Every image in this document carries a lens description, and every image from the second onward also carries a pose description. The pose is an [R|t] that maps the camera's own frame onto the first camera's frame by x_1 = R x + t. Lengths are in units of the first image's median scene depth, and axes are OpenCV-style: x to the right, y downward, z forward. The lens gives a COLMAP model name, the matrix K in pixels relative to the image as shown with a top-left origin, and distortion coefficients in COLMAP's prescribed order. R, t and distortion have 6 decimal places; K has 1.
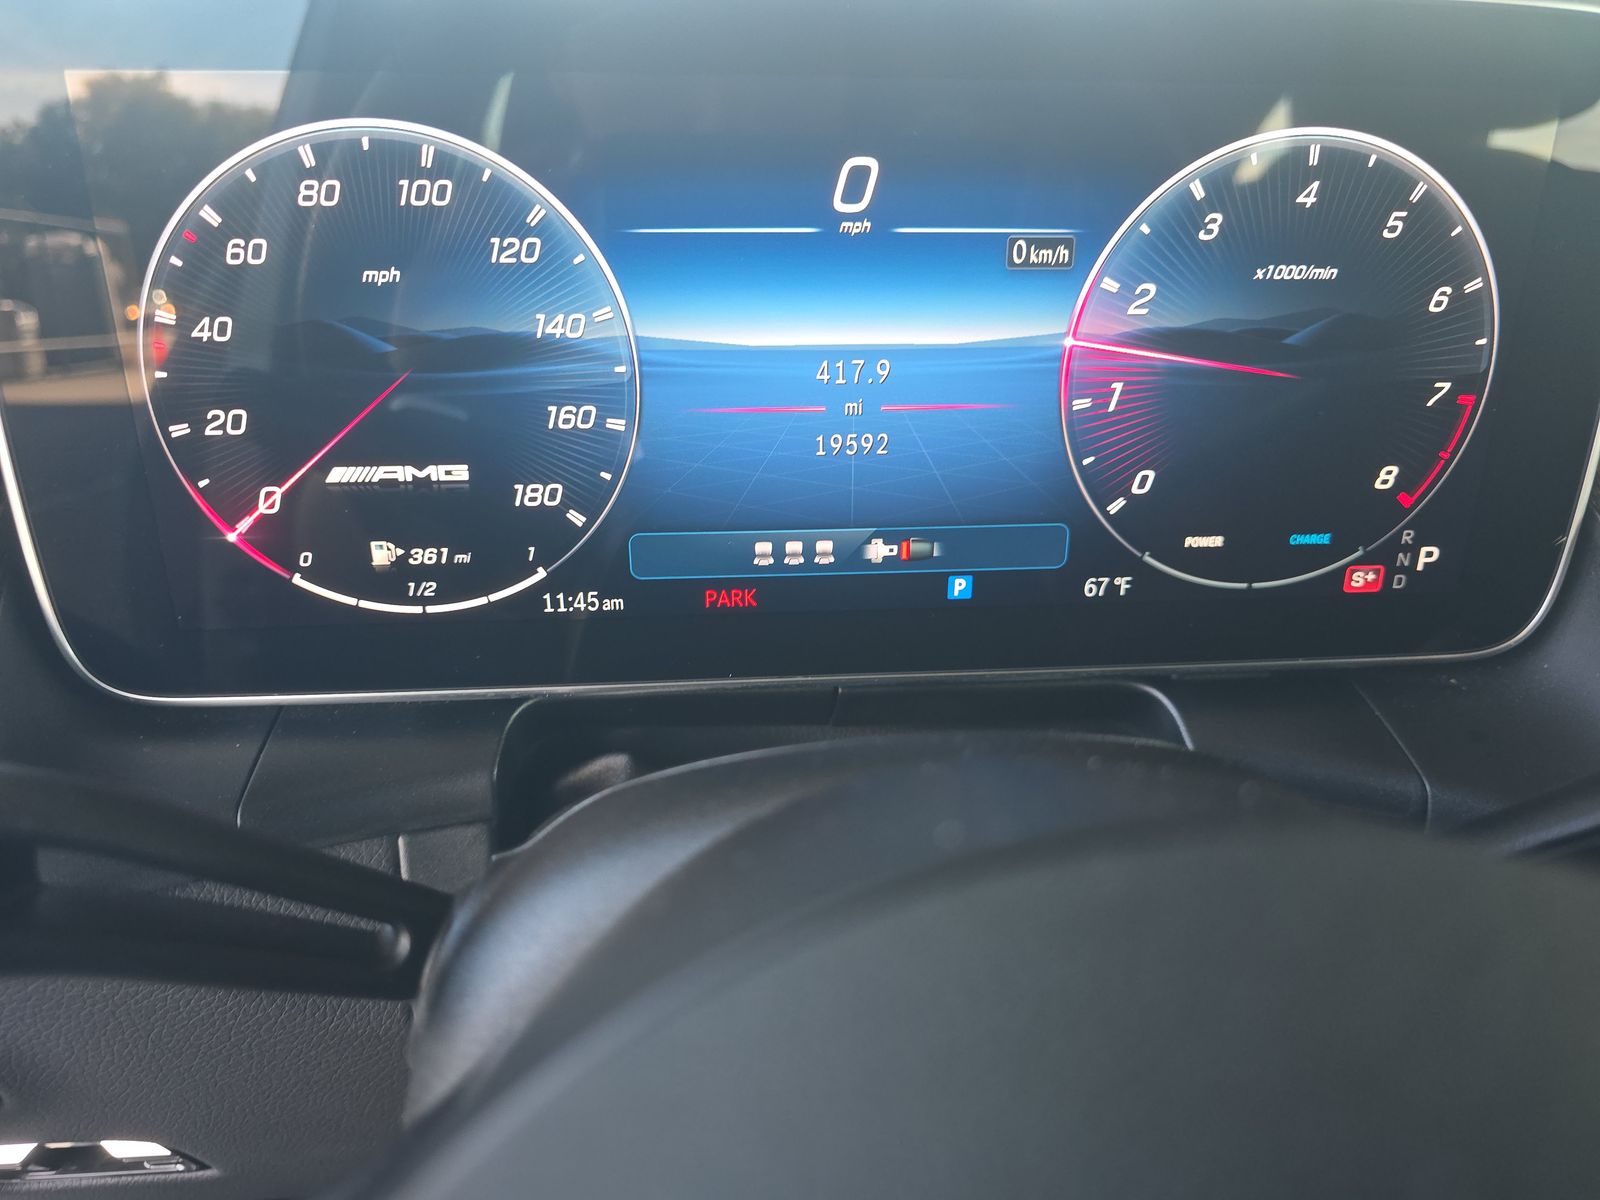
lens RADIAL K [[1089.4, 0, 807.5], [0, 1089.4, 599.0], [0, 0, 1]] dist [0.021156, -0.009107]
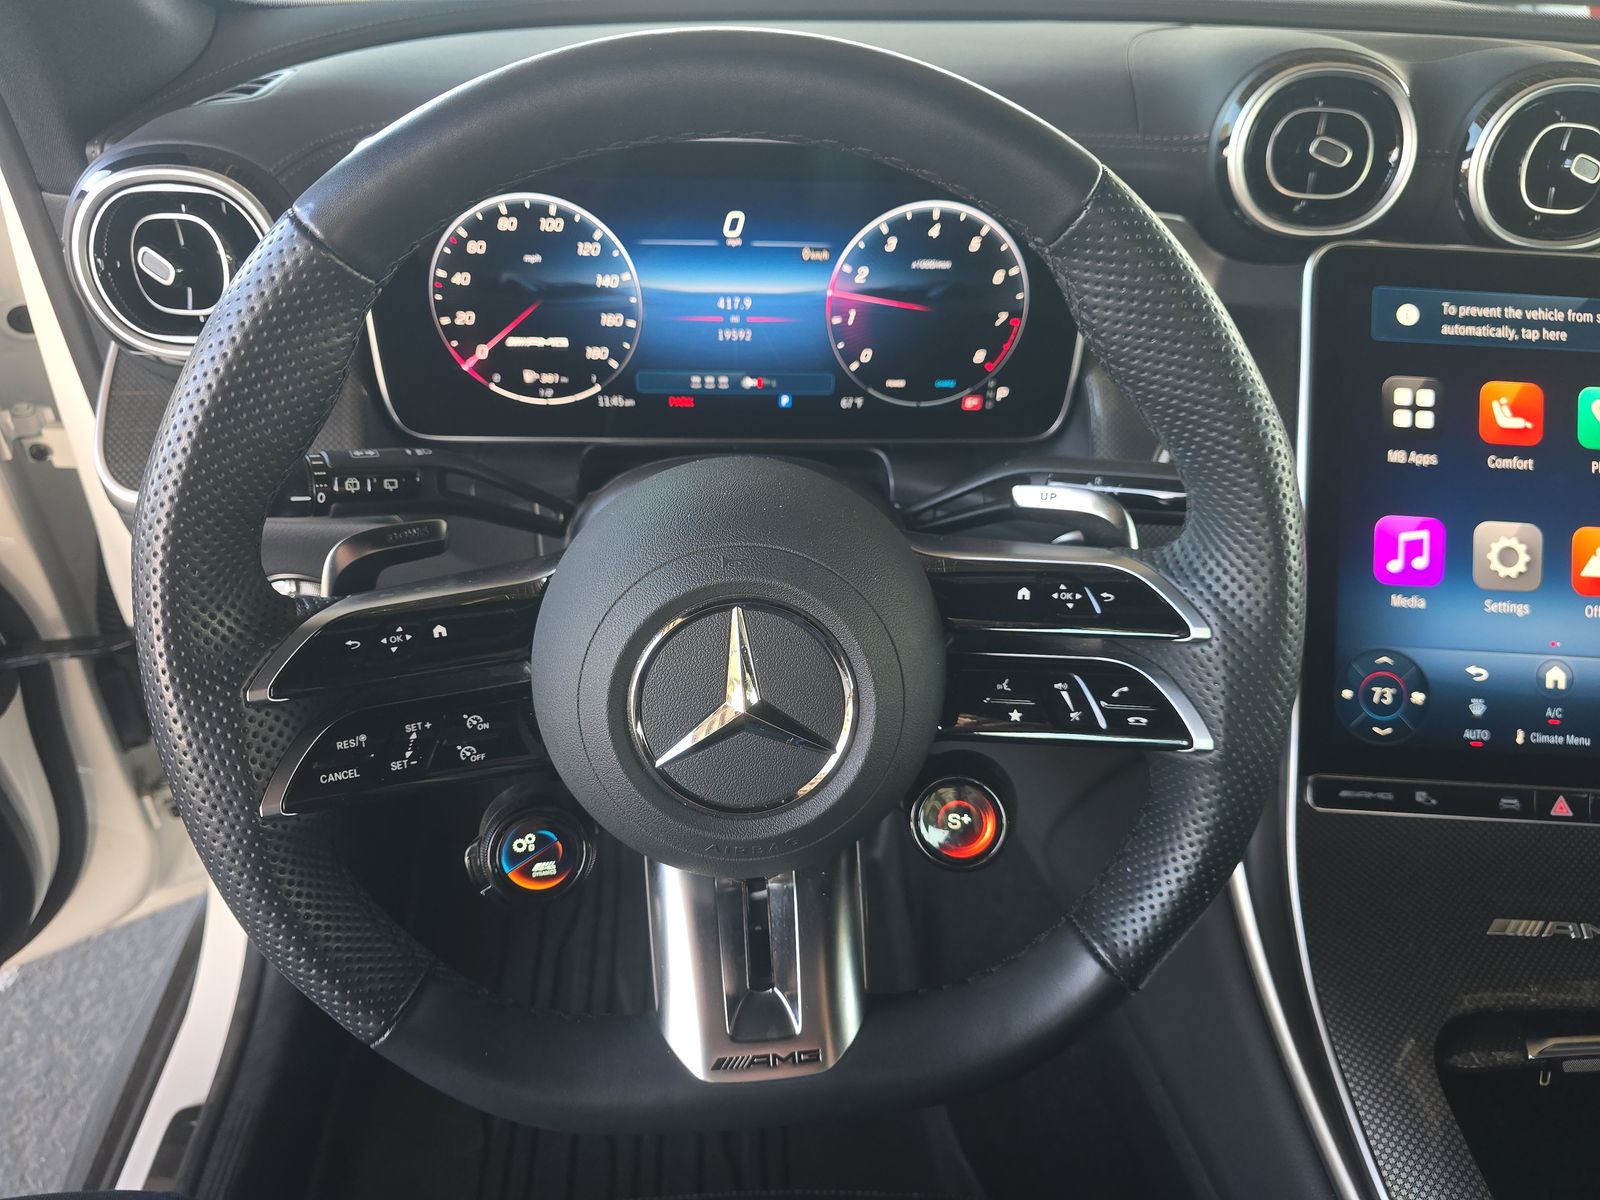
lens RADIAL K [[1089.4, 0, 796.7], [0, 1089.4, 615.1], [0, 0, 1]] dist [0.021156, -0.009107]
pose [[0.998992, 0.039722, -0.020911, 0.245235], [-0.034455, 0.977087, 0.210035, -0.055079], [0.028775, -0.209103, 0.977470, -1.366566]]
